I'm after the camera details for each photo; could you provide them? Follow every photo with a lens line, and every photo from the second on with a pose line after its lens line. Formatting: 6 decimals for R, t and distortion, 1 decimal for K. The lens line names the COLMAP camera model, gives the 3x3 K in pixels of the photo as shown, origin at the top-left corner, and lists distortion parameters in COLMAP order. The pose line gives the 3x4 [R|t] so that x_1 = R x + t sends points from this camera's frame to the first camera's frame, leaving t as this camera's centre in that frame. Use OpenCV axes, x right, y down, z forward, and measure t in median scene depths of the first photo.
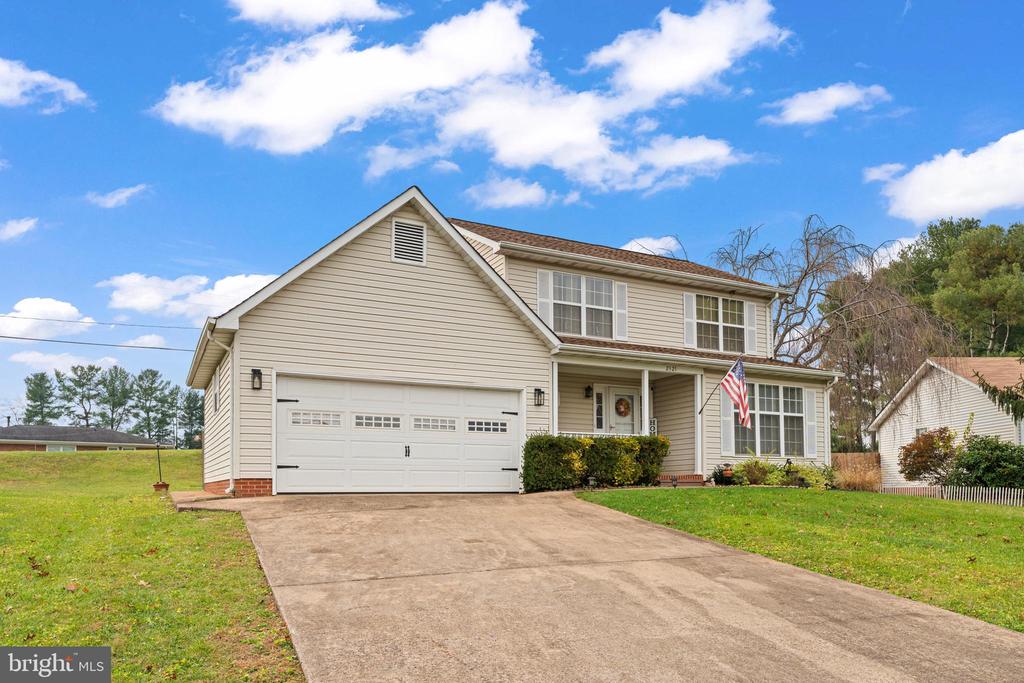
lens RADIAL K [[685.6, 0, 512.0], [0, 685.6, 341.5], [0, 0, 1]] dist [-0.000513, 0.000202]
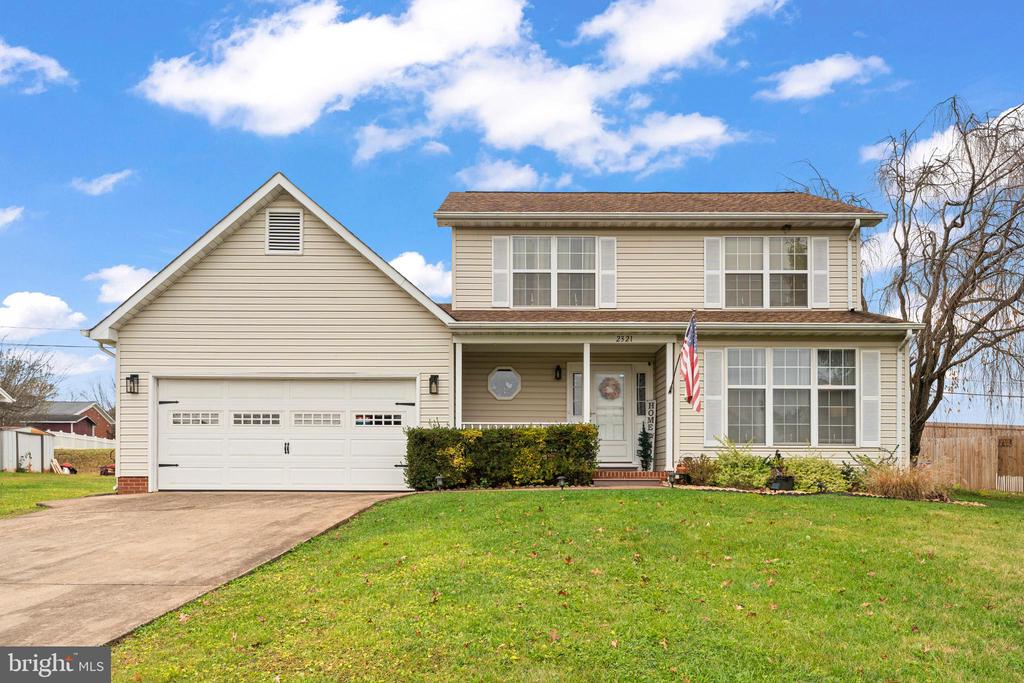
lens RADIAL K [[677.5, 0, 510.7], [0, 677.5, 370.3], [0, 0, 1]] dist [-0.002460, 0.001586]
pose [[0.885817, -0.068227, -0.458991, 0.528220], [0.090449, 0.995546, 0.026575, 0.049428], [0.455134, -0.065055, 0.888043, 0.278752]]
